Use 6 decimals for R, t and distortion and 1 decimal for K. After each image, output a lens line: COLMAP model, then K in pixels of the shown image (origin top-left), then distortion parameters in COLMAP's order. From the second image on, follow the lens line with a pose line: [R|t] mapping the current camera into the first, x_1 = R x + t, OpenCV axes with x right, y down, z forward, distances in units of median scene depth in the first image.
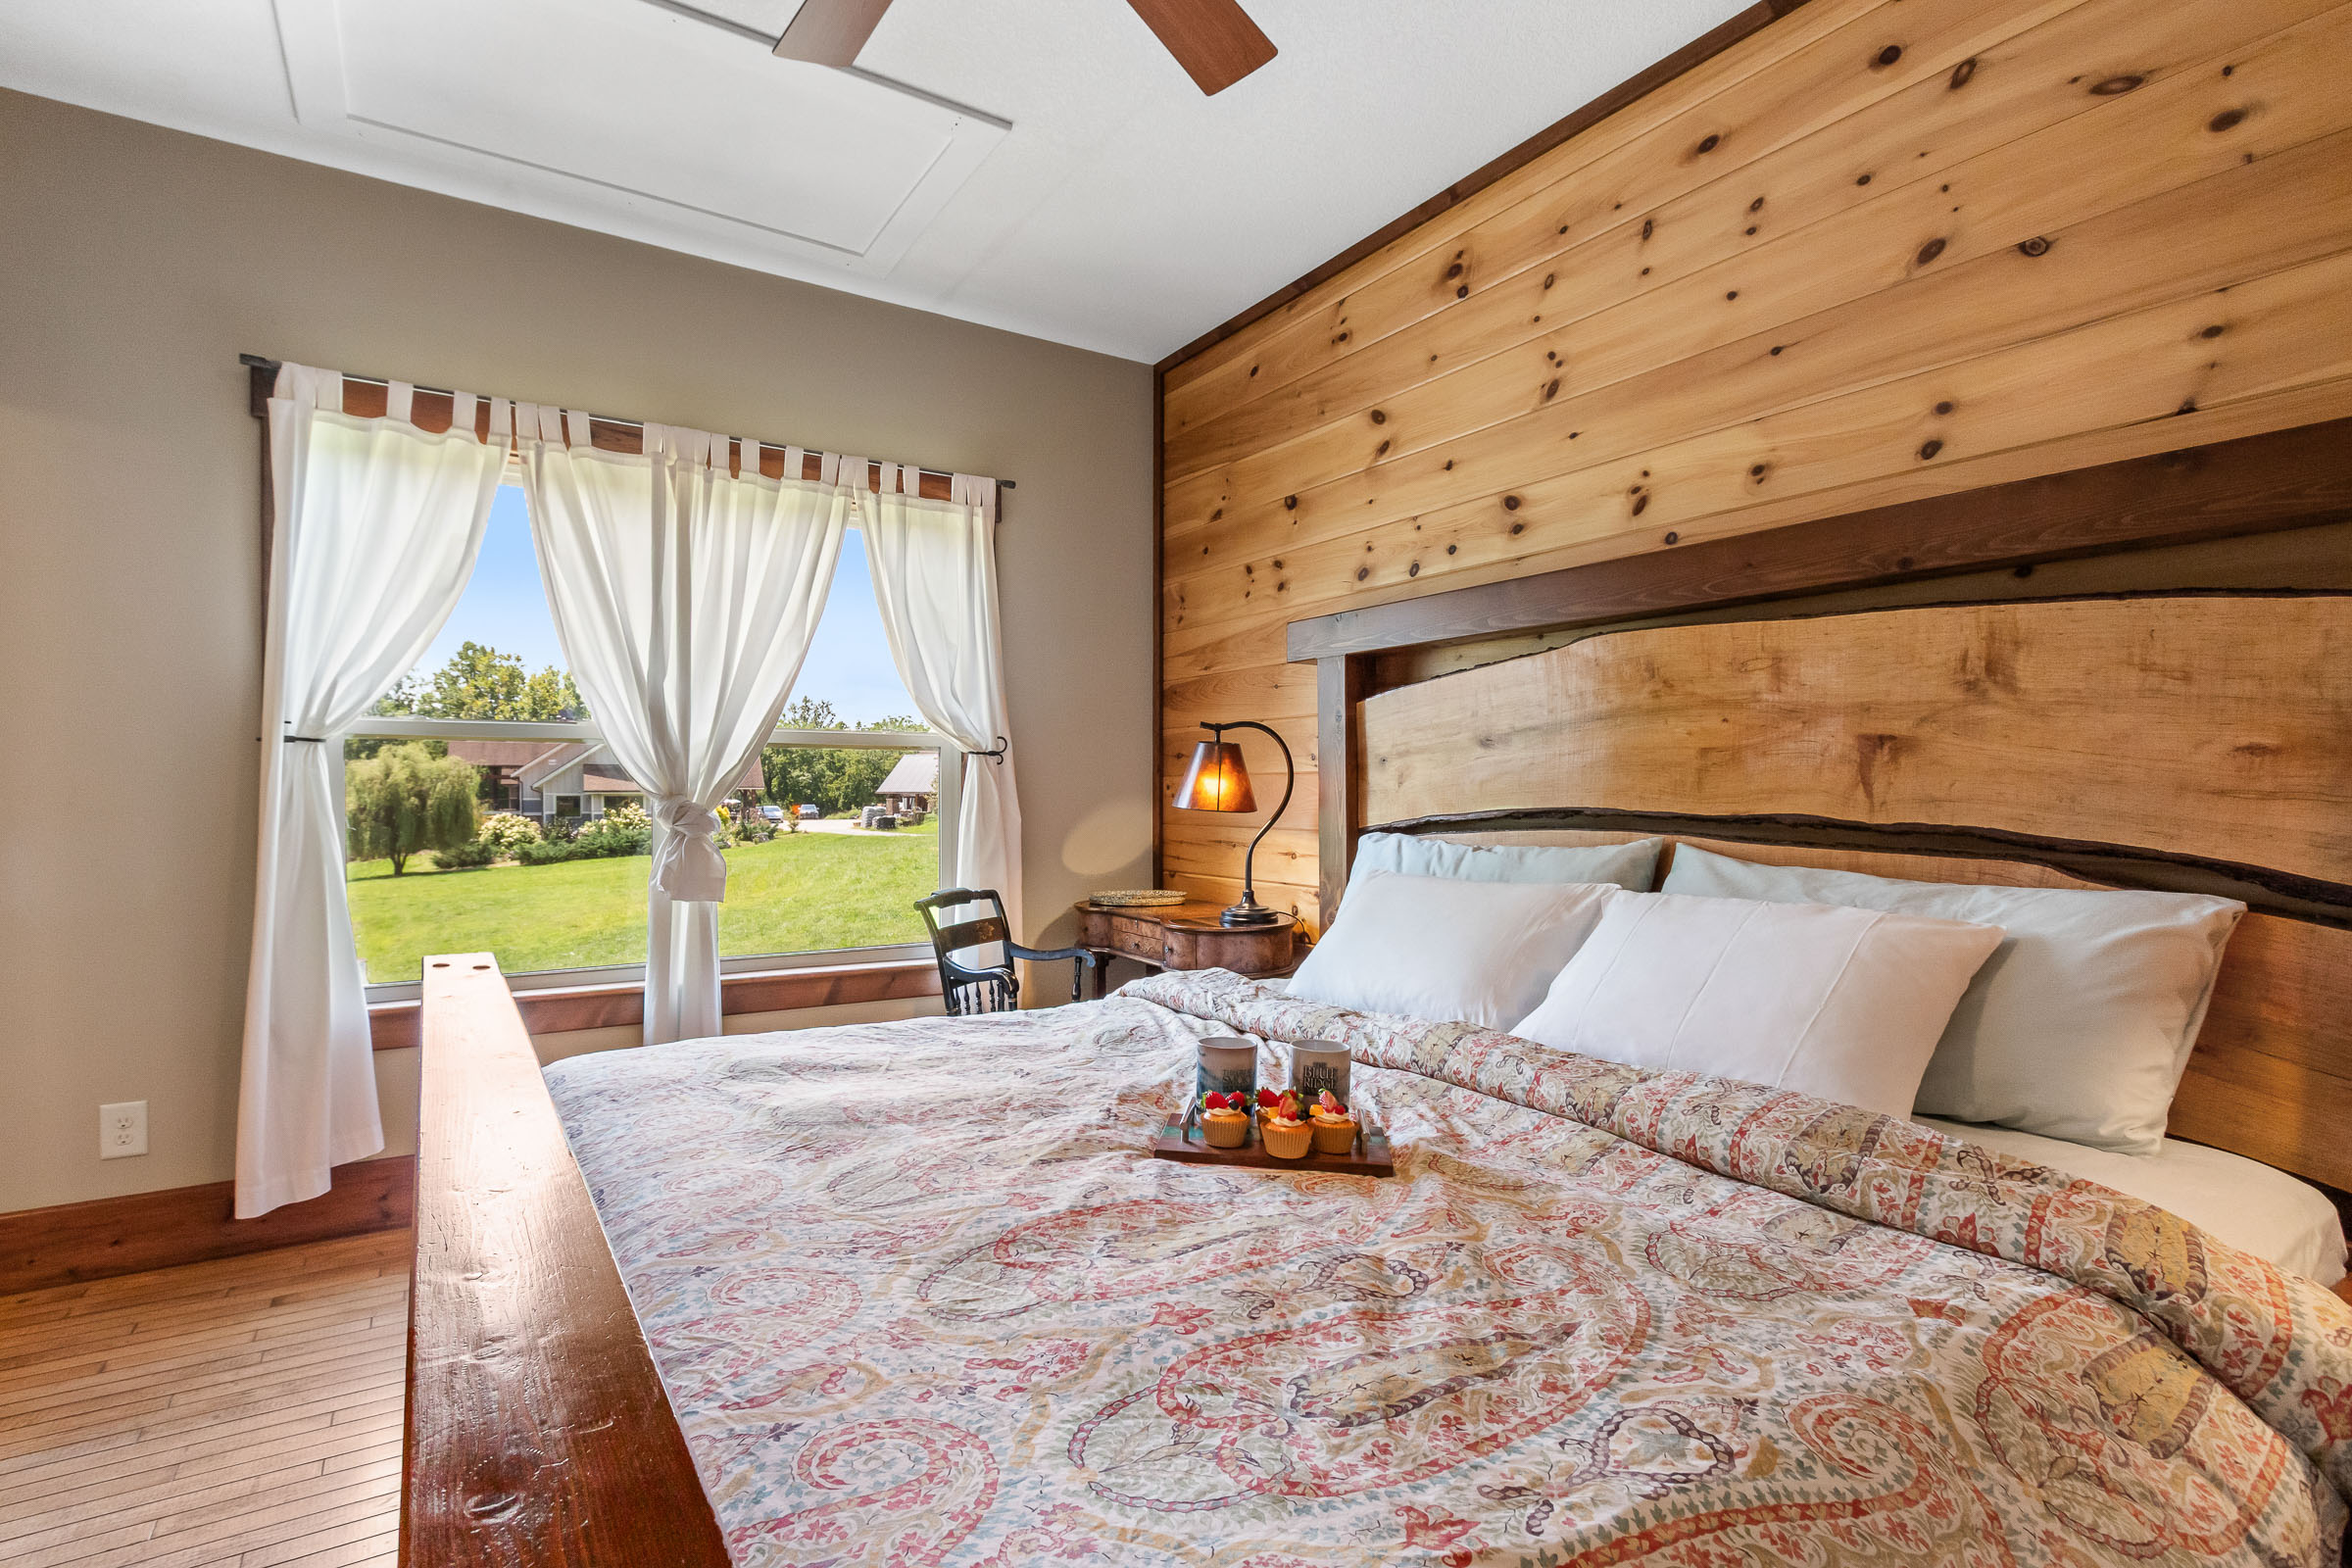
lens RADIAL K [[1119.3, 0, 1139.4], [0, 1119.3, 785.4], [0, 0, 1]] dist [0.008159, -0.000239]
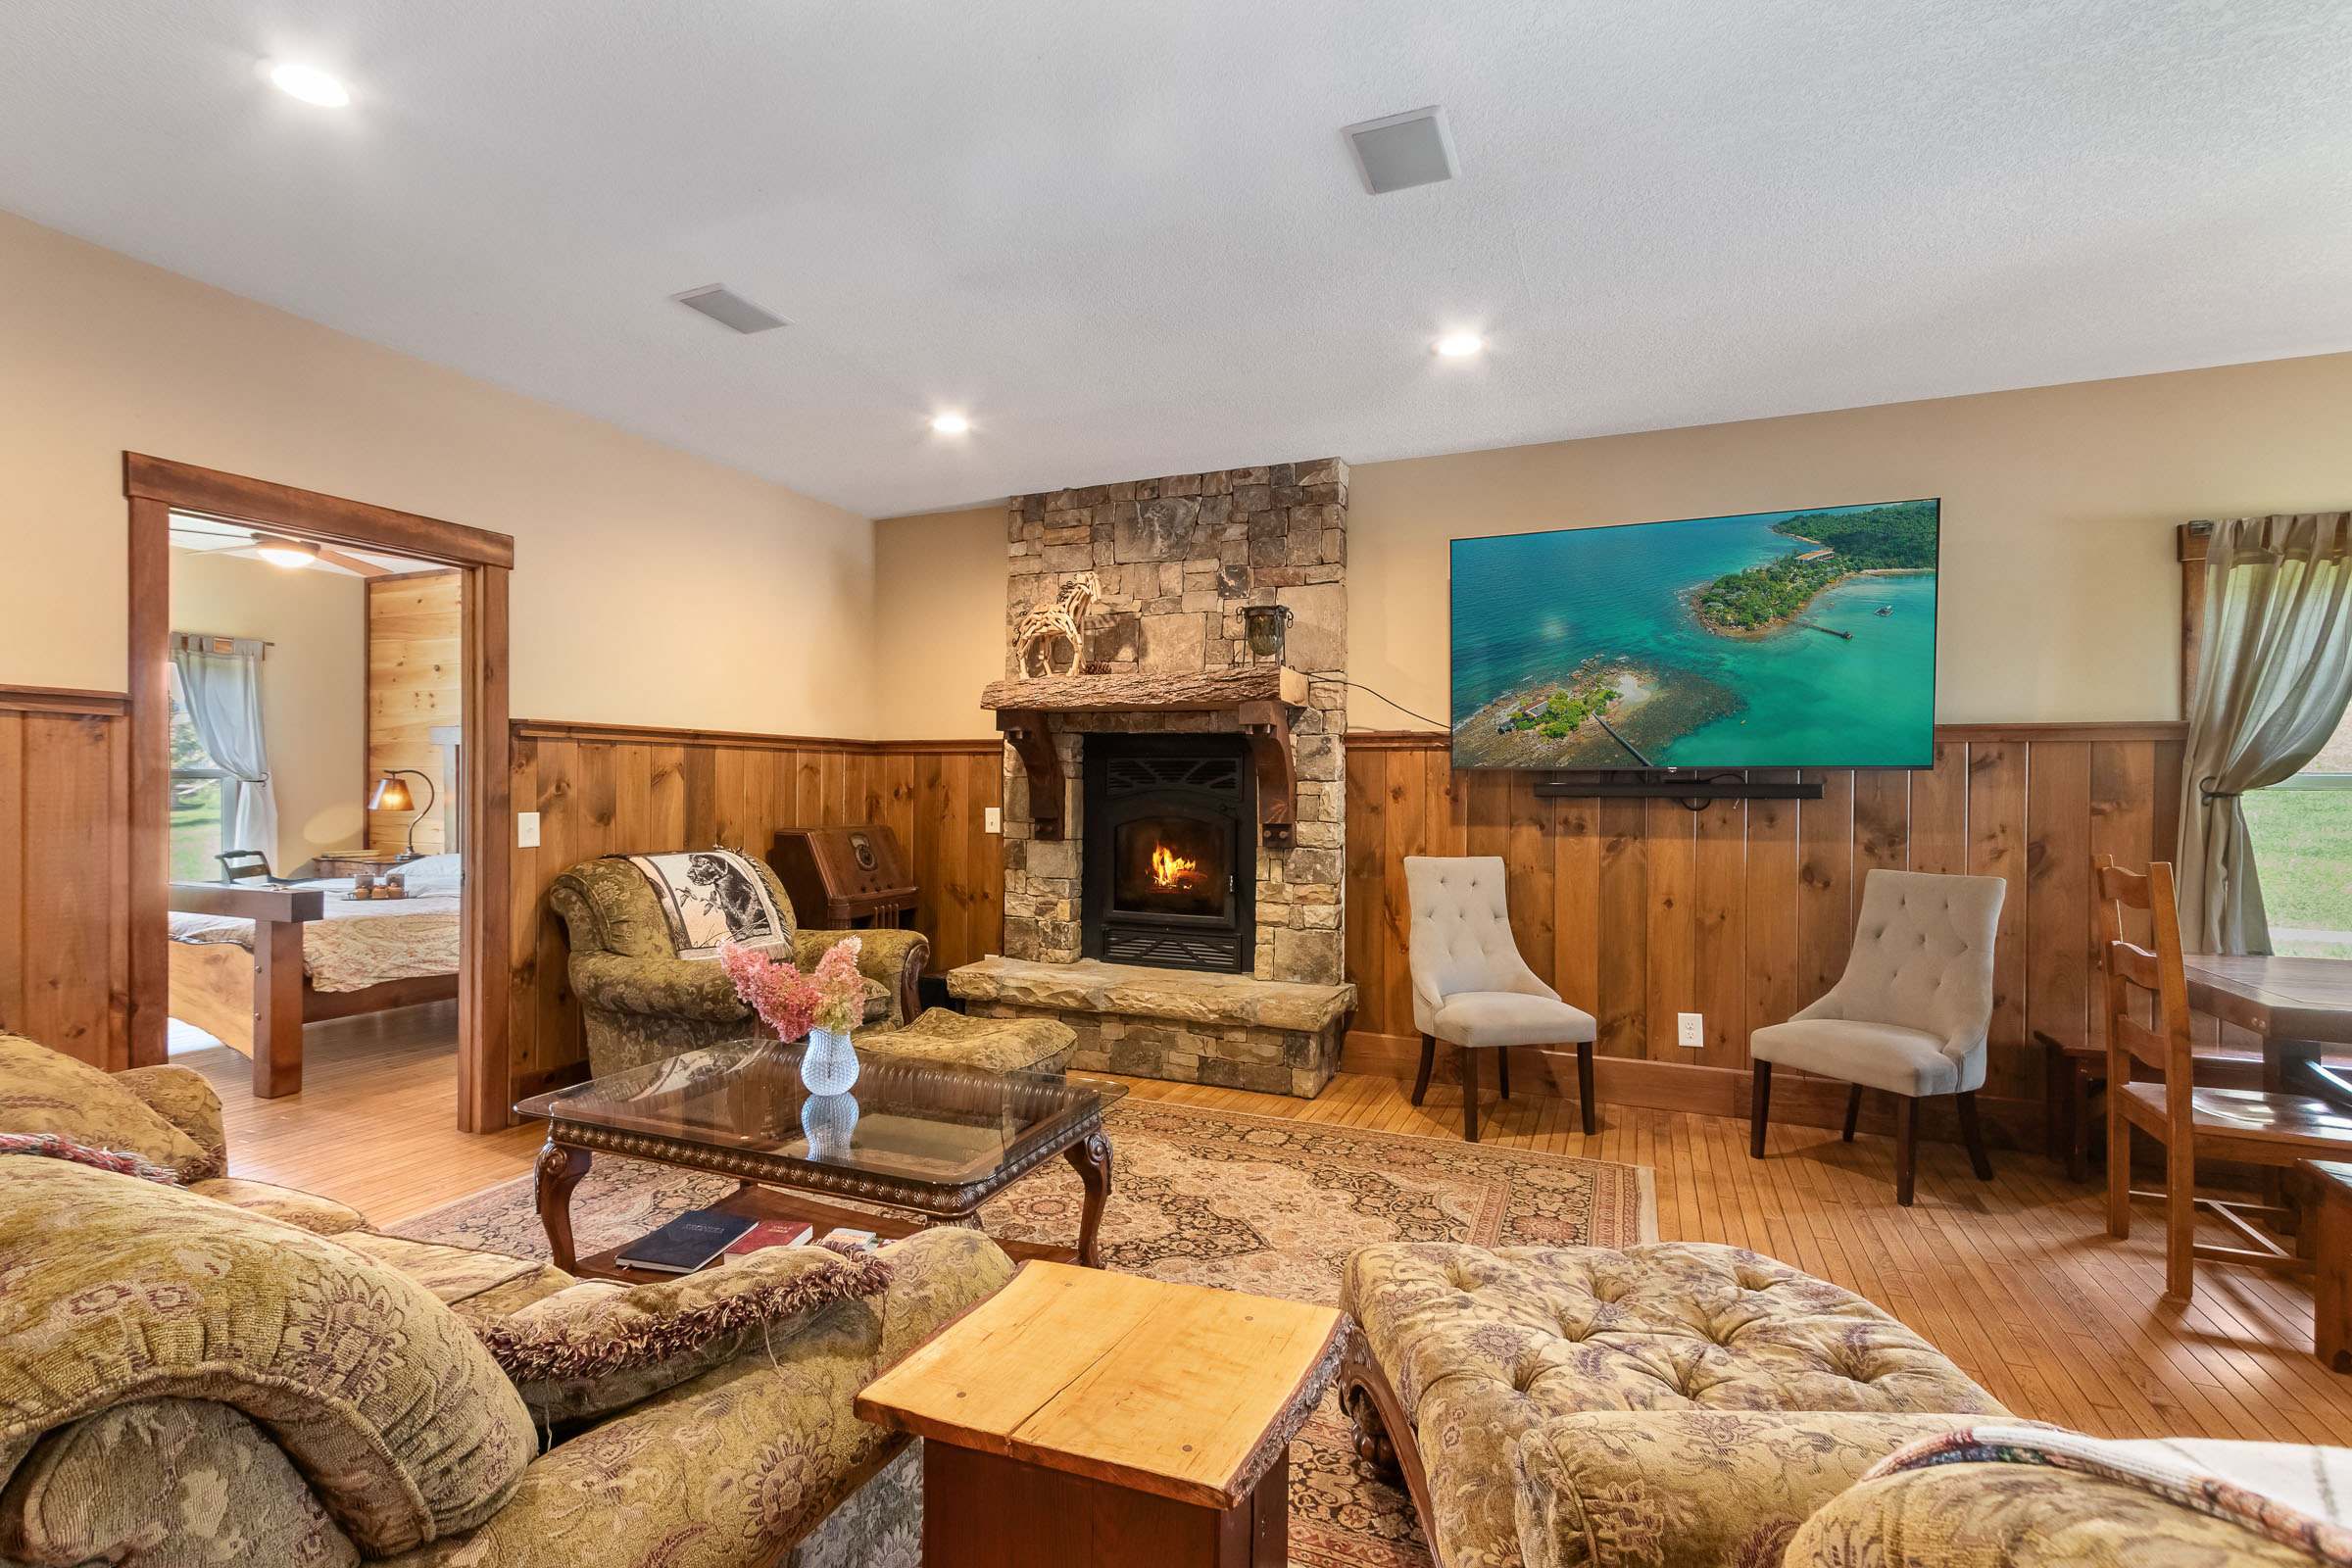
lens RADIAL K [[1102.2, 0, 1148.2], [0, 1102.2, 793.1], [0, 0, 1]] dist [0.004132, 0.000582]
pose [[0.831268, 0.000884, 0.555871, 0.088124], [-0.008820, 0.999894, 0.011599, -0.044601], [-0.555802, -0.014545, 0.831188, -1.497043]]
